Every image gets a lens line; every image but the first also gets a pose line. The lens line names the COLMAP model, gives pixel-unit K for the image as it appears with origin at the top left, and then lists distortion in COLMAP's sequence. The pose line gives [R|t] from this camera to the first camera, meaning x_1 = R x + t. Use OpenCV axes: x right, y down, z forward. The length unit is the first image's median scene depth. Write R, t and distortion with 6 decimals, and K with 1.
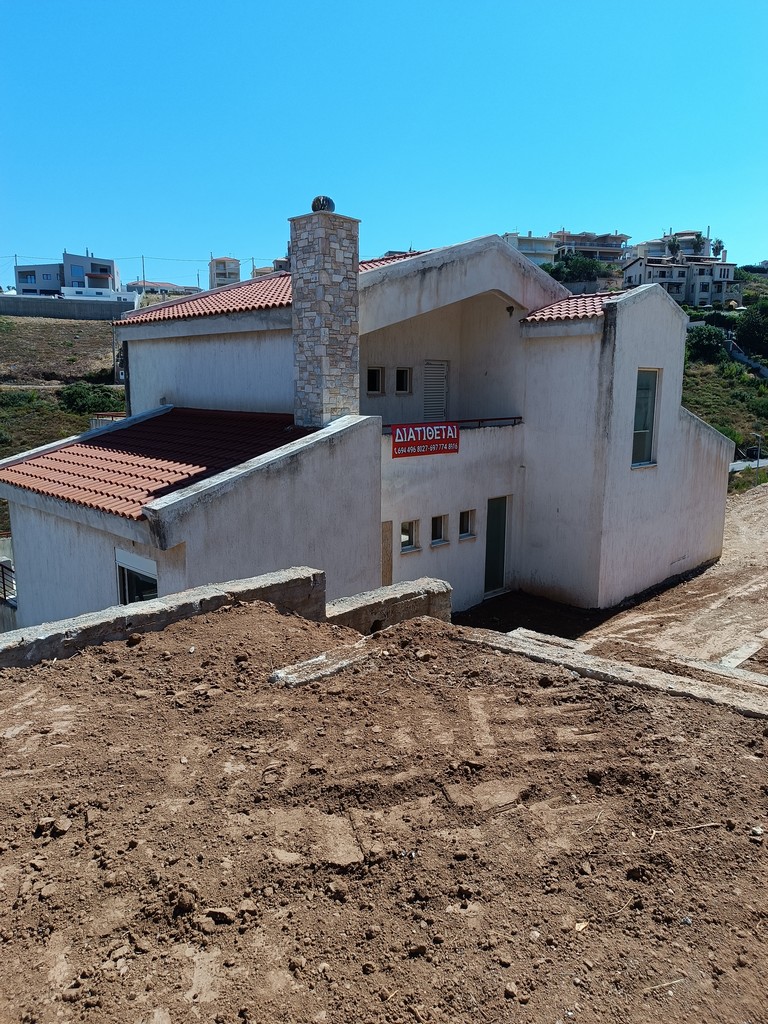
lens RADIAL K [[738.4, 0, 395.1], [0, 738.4, 513.8], [0, 0, 1]] dist [0.028178, -0.021784]
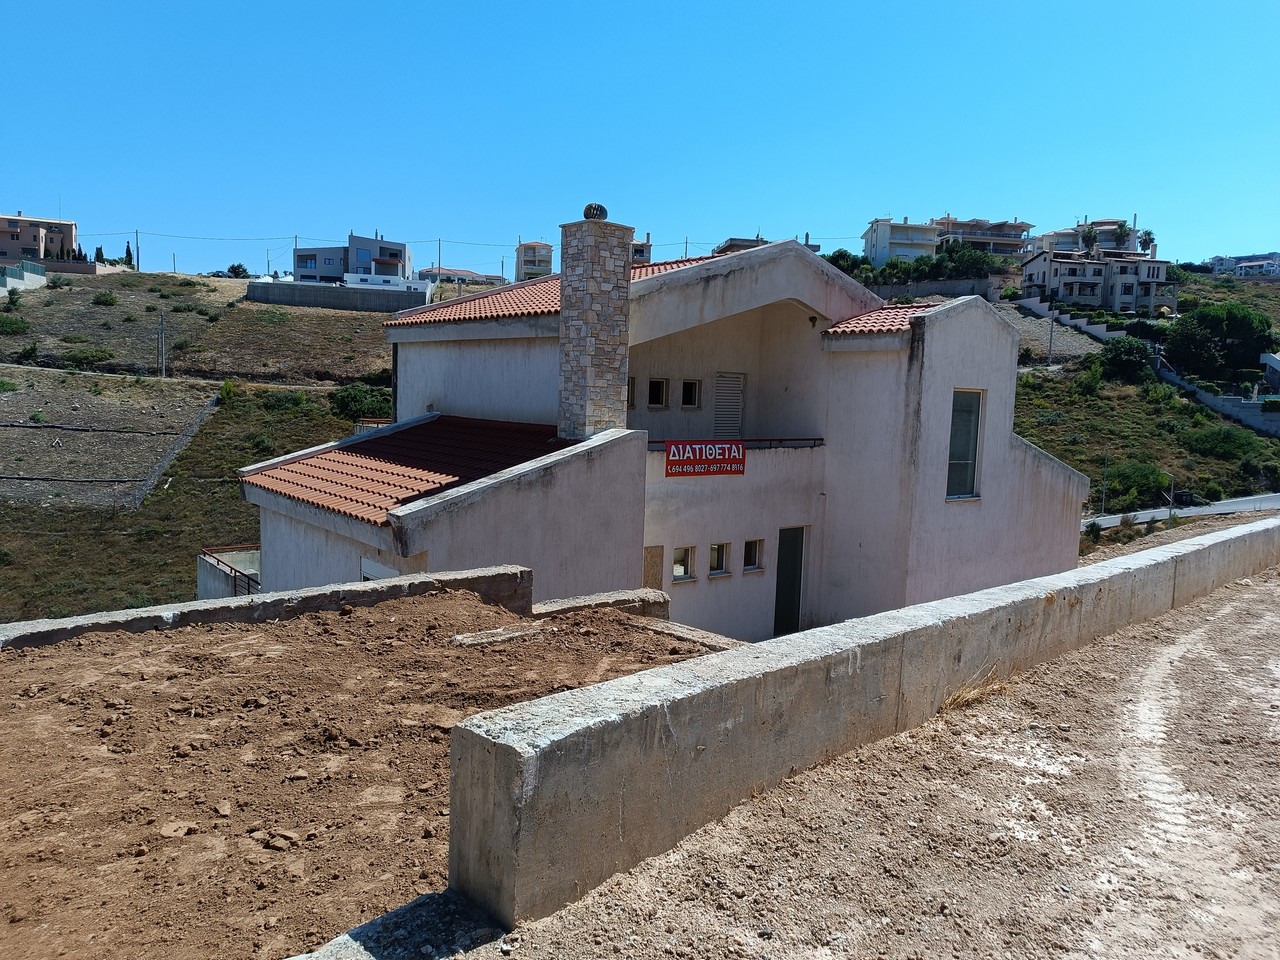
lens RADIAL K [[920.3, 0, 658.8], [0, 920.3, 482.6], [0, 0, 1]] dist [0.033995, -0.035235]
pose [[0.995996, 0.038656, -0.080609, 0.081979], [-0.044953, 0.995952, -0.077835, 0.021147], [0.077274, 0.081147, 0.993702, -0.138299]]
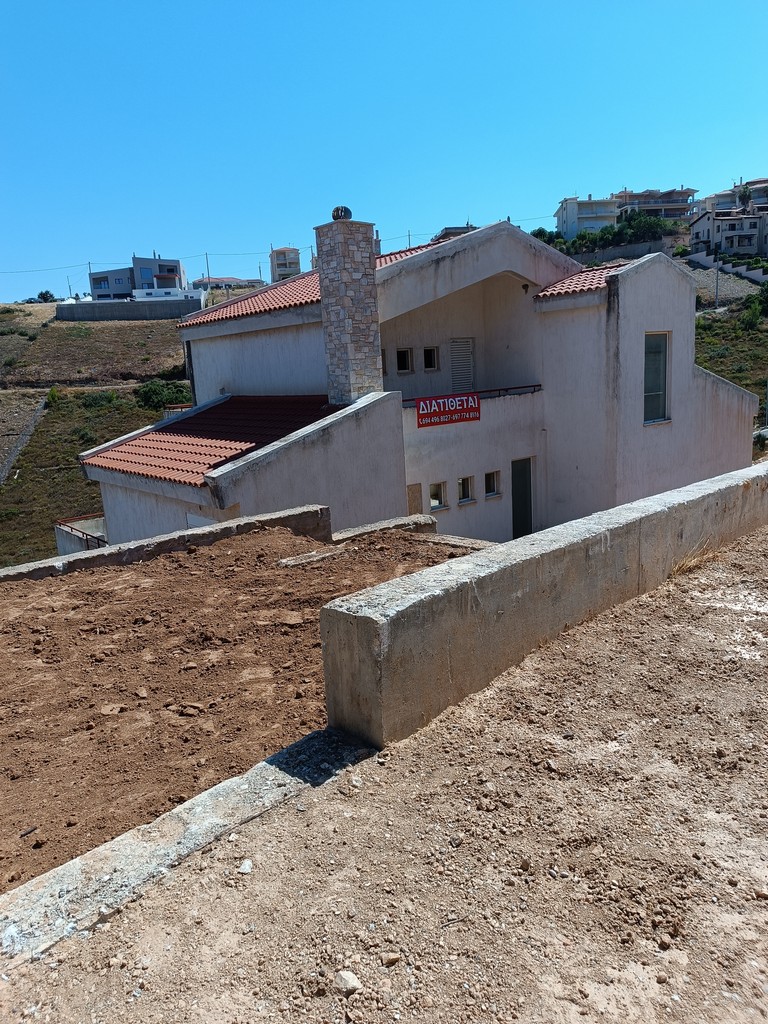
lens RADIAL K [[738.4, 0, 395.1], [0, 738.4, 513.8], [0, 0, 1]] dist [0.028178, -0.021784]
pose [[0.994045, -0.047351, -0.098149, 0.068456], [0.049981, 0.998449, 0.024518, 0.028075], [0.096836, -0.029277, 0.994870, -0.146754]]
